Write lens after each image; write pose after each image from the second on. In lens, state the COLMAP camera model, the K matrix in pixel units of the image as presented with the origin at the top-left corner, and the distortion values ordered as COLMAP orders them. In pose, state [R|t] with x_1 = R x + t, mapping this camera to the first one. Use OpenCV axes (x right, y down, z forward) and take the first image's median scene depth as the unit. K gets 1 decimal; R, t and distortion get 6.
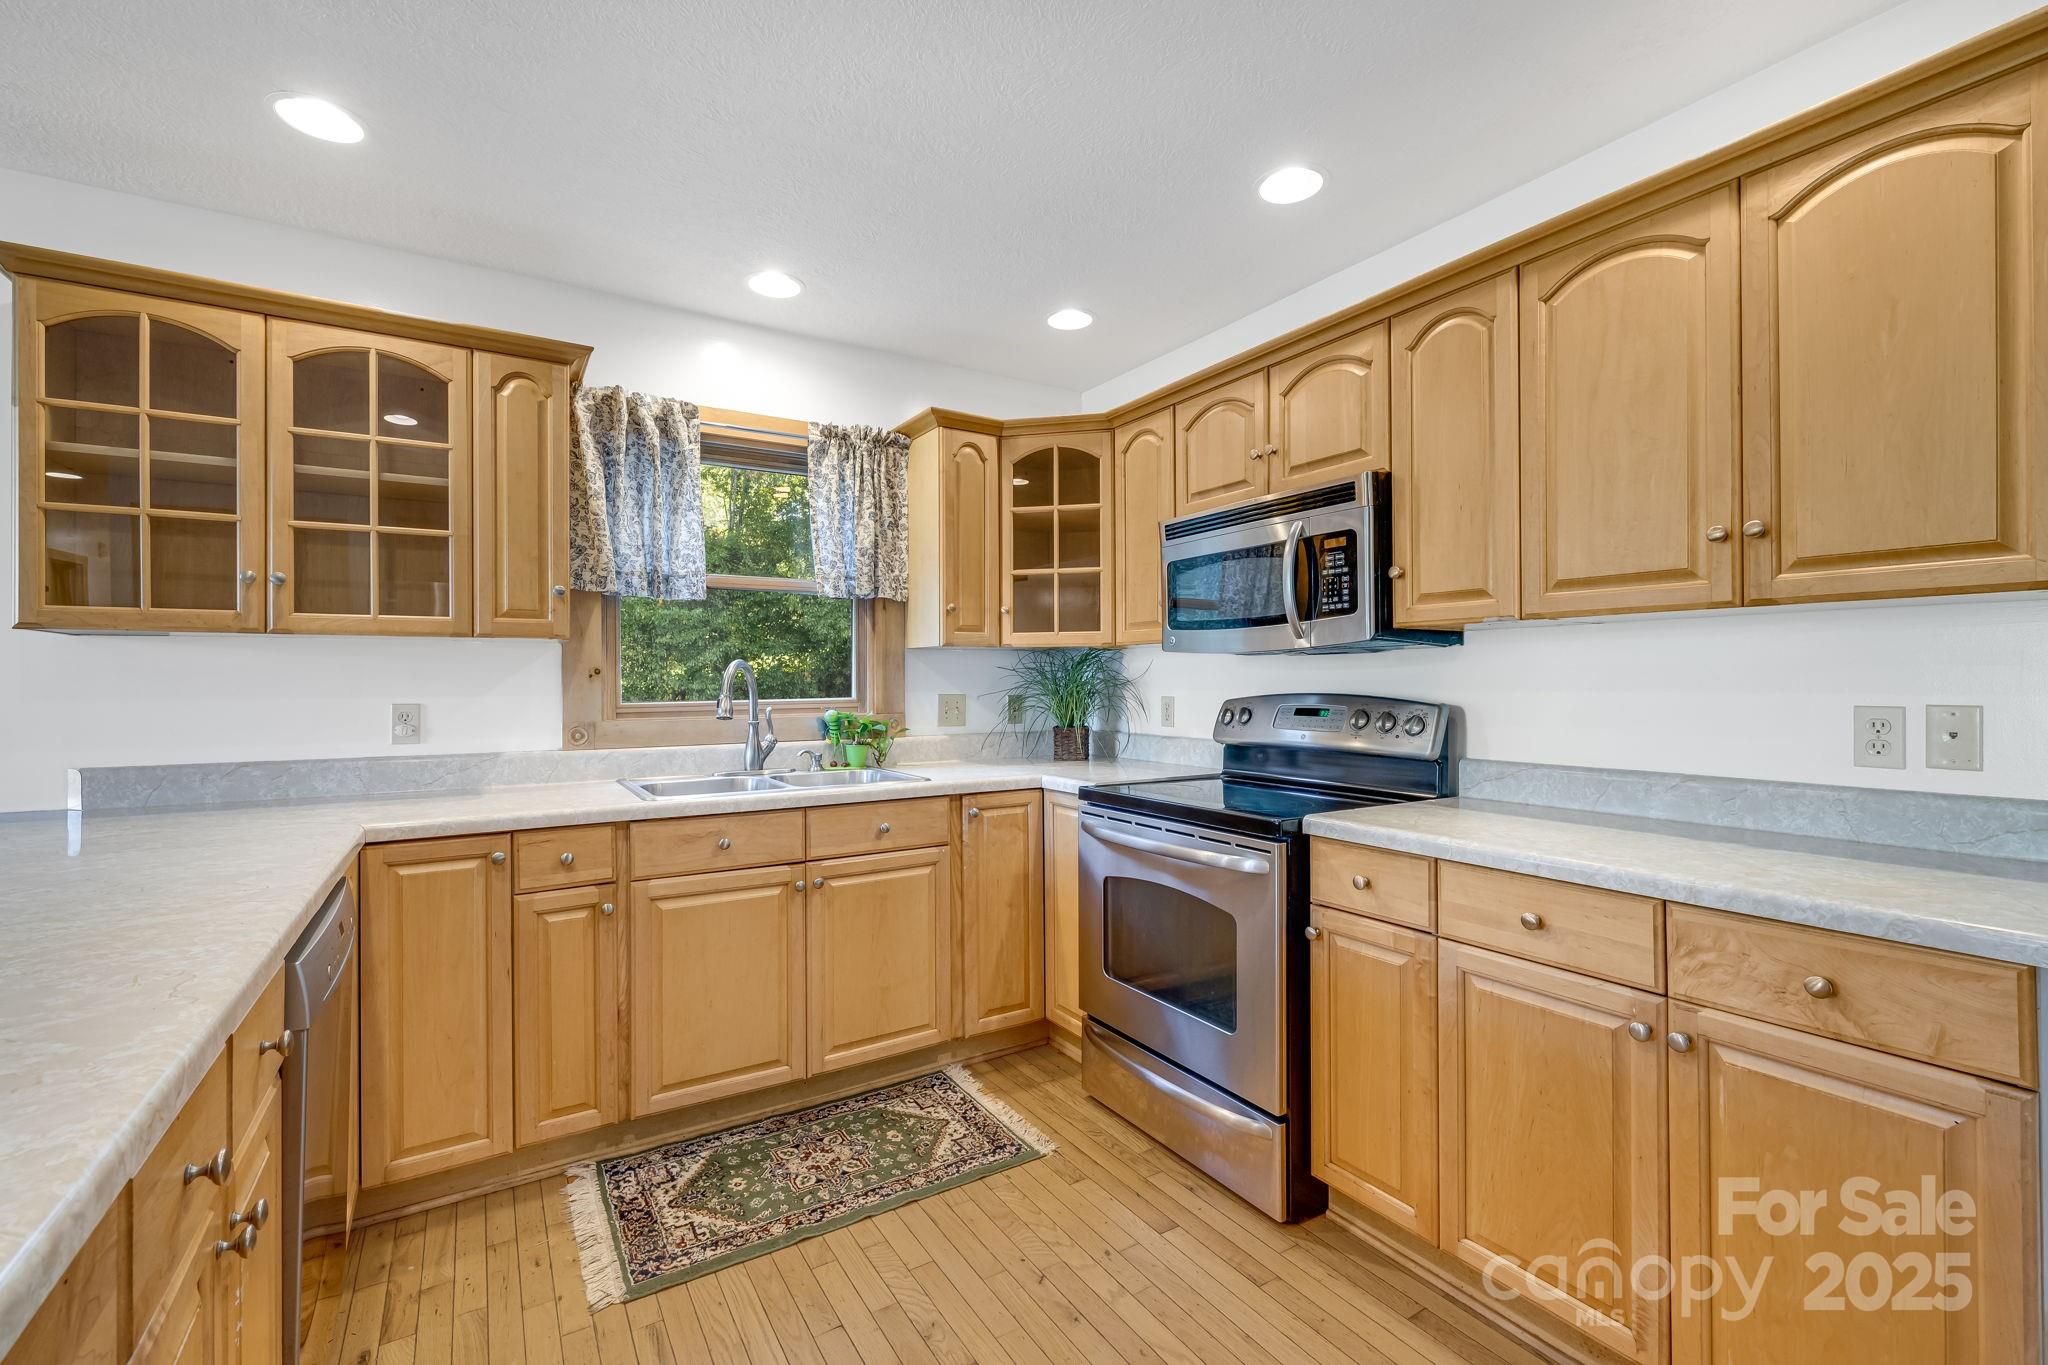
lens RADIAL K [[870.2, 0, 1014.8], [0, 870.2, 679.3], [0, 0, 1]] dist [-0.003670, 0.000402]
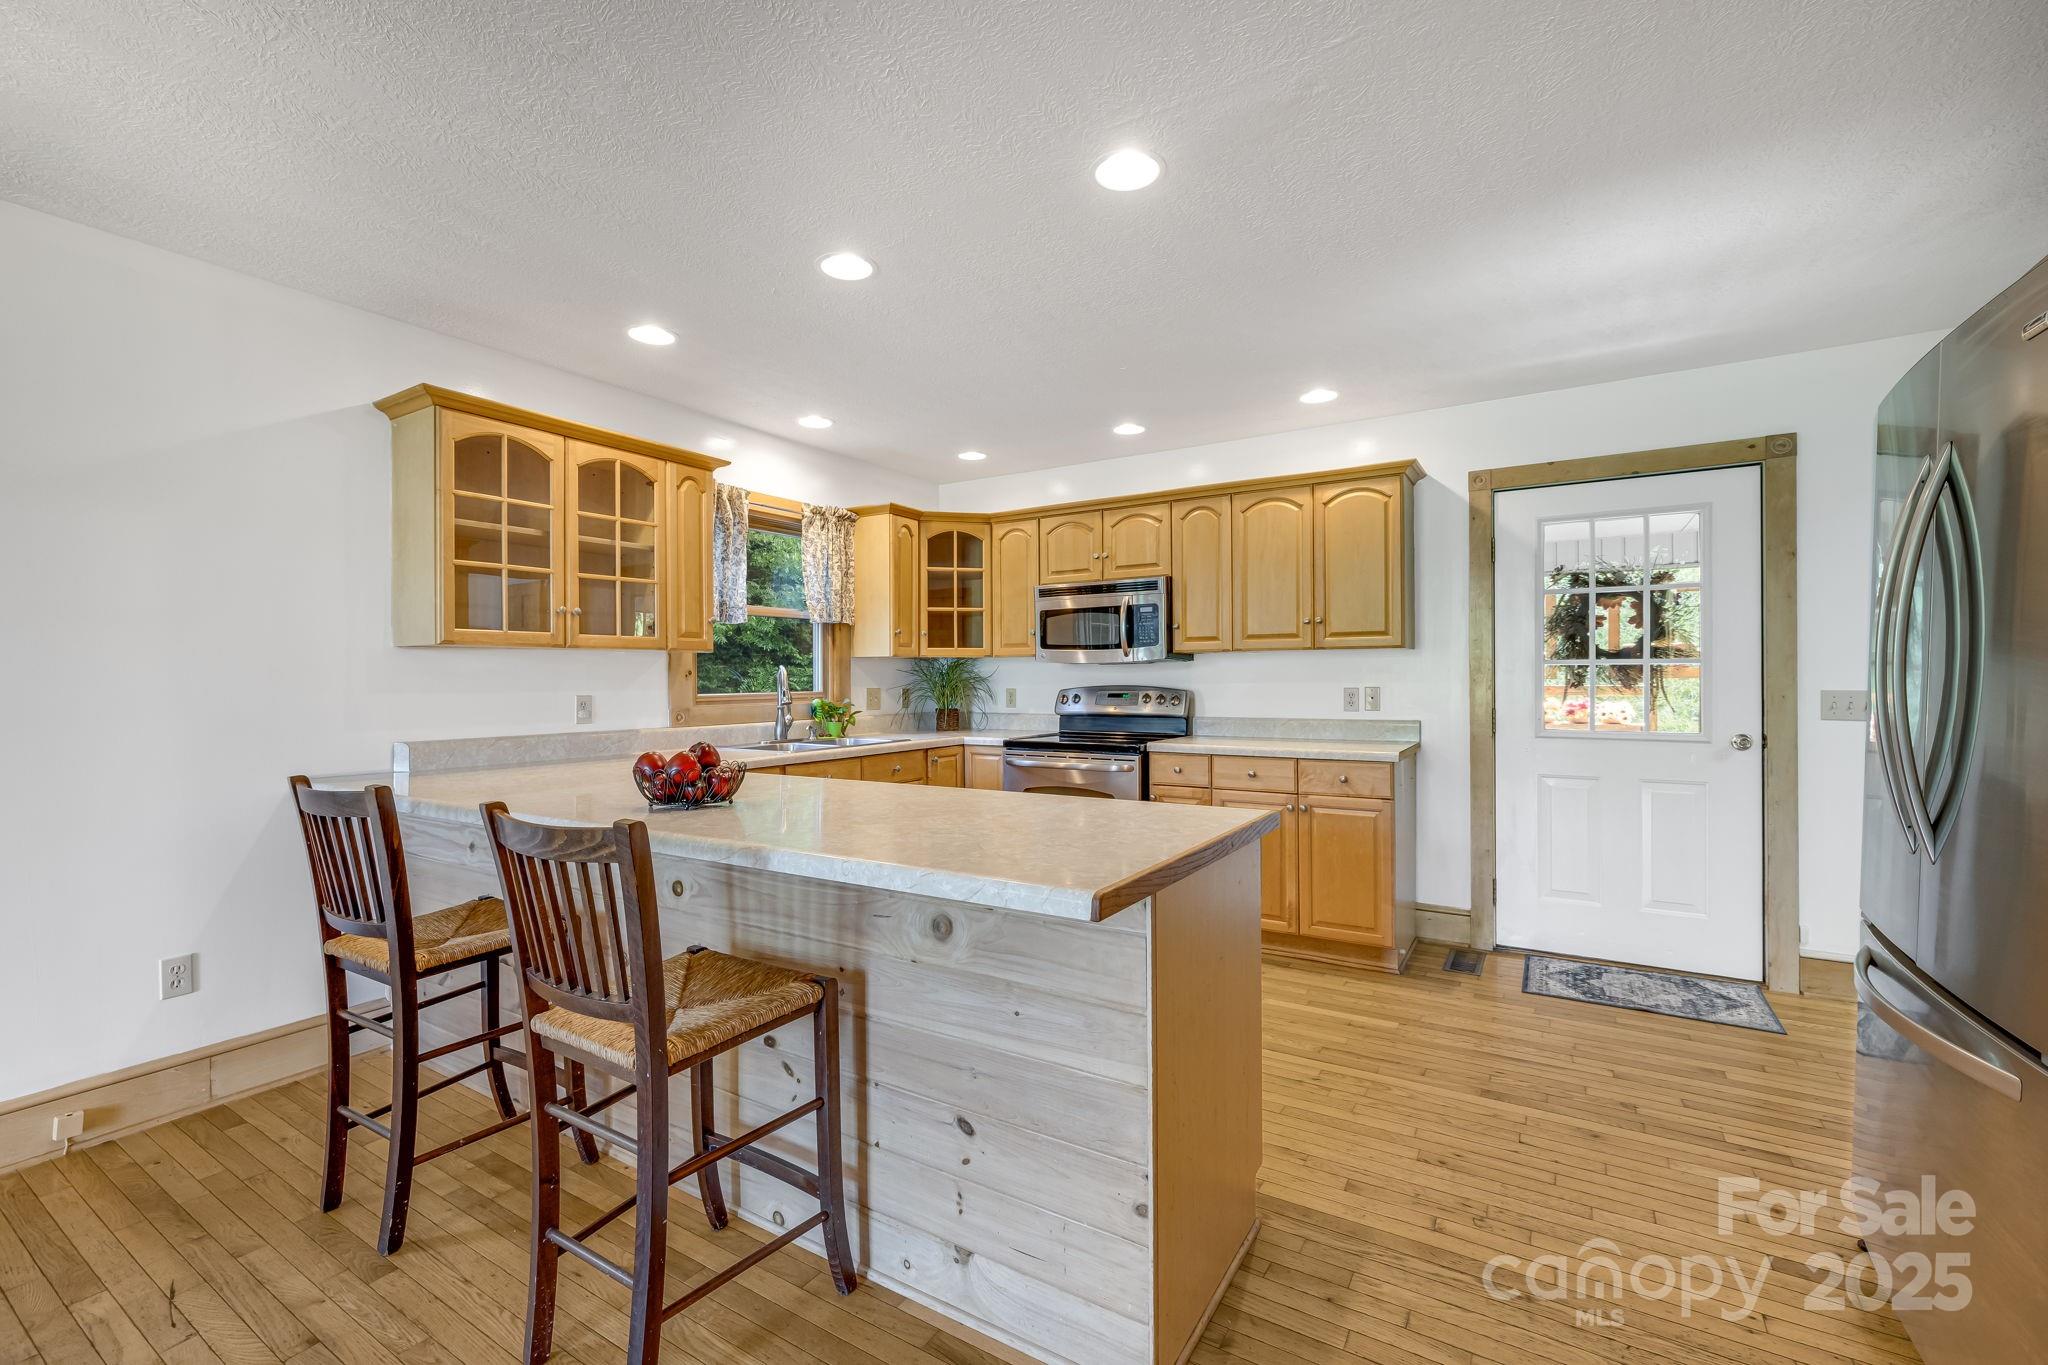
lens RADIAL K [[870.2, 0, 1021.6], [0, 870.2, 677.0], [0, 0, 1]] dist [-0.003670, 0.000402]
pose [[0.895841, -0.000393, 0.444374, -0.736772], [0.001202, 0.999998, -0.001540, 0.001375], [-0.444372, 0.001914, 0.895840, -0.630347]]
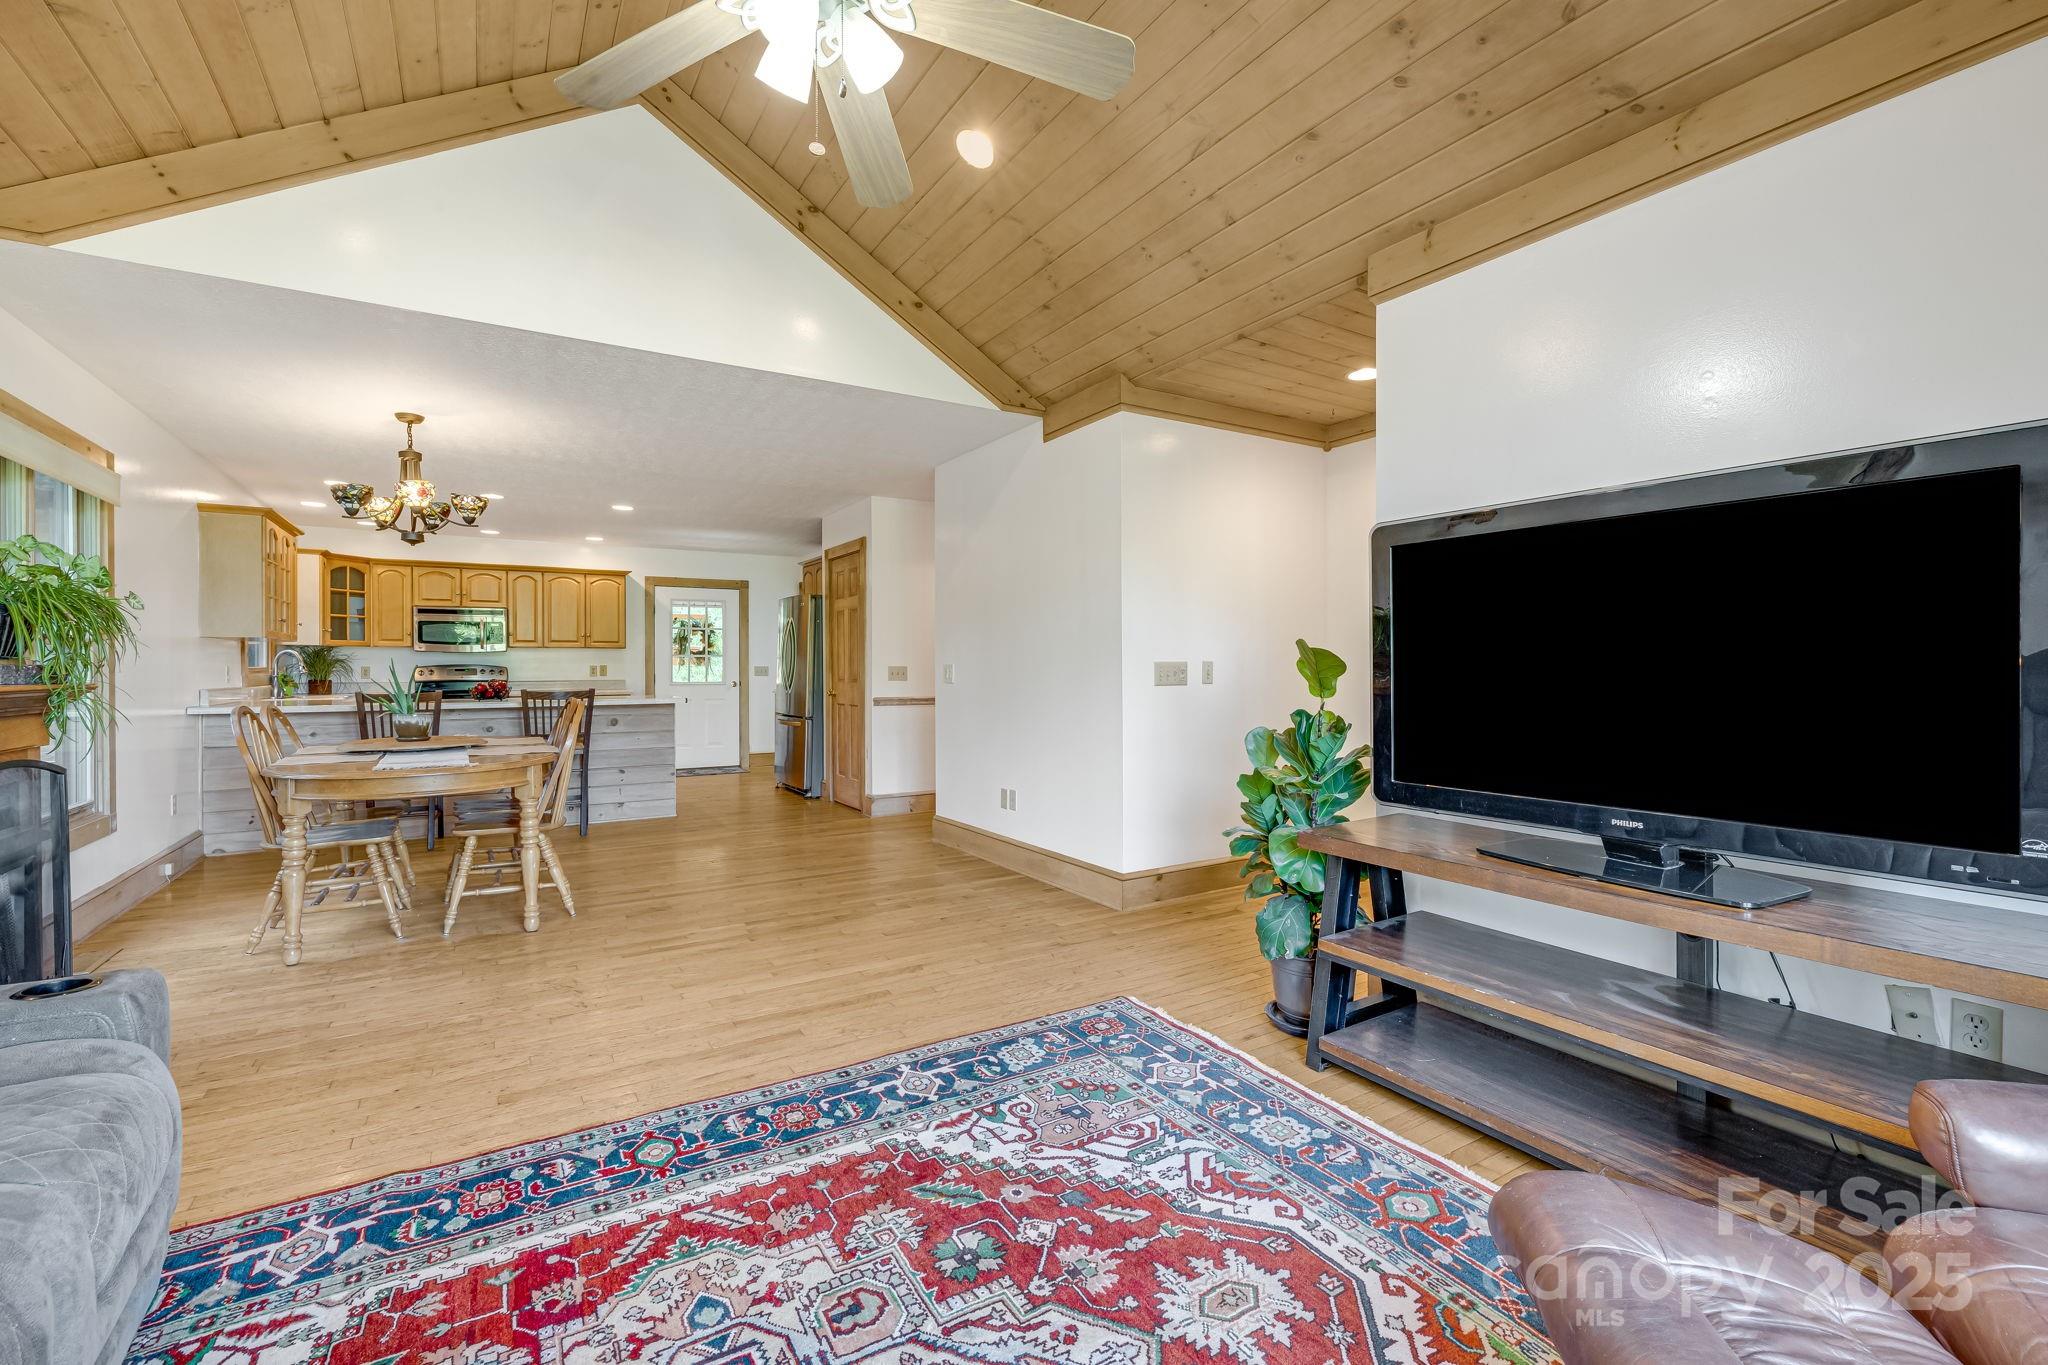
lens RADIAL K [[870.2, 0, 1015.4], [0, 870.2, 671.5], [0, 0, 1]] dist [-0.003670, 0.000402]
pose [[0.010702, 0.001559, 0.999942, -3.297766], [0.001035, 0.999998, -0.001570, 0.057917], [-0.999942, 0.001052, 0.010701, -1.293394]]
